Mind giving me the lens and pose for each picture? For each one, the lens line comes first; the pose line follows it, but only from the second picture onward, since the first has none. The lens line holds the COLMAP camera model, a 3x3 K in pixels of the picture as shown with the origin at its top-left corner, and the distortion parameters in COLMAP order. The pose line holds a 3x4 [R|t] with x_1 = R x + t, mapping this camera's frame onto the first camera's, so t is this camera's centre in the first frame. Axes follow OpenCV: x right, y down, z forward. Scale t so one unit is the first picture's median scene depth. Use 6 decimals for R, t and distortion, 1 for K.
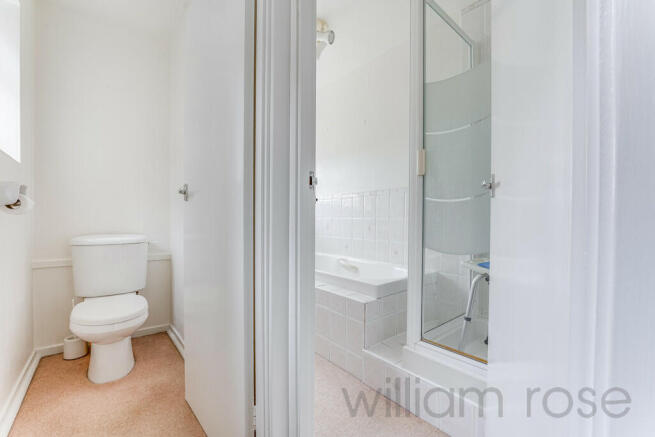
lens RADIAL K [[277.8, 0, 328.6], [0, 277.8, 219.6], [0, 0, 1]] dist [-0.000155, -0.000019]
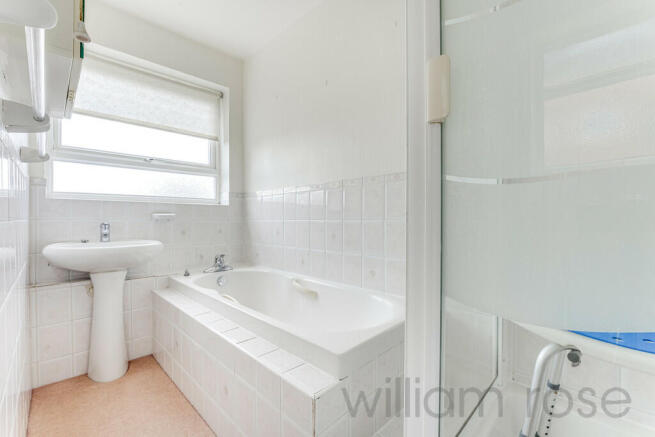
lens RADIAL K [[277.8, 0, 327.2], [0, 277.8, 219.2], [0, 0, 1]] dist [-0.000155, -0.000019]
pose [[0.995786, -0.008066, 0.091347, 0.069760], [0.008573, 0.999950, -0.005160, -0.006774], [-0.091301, 0.005921, 0.995806, 0.319132]]
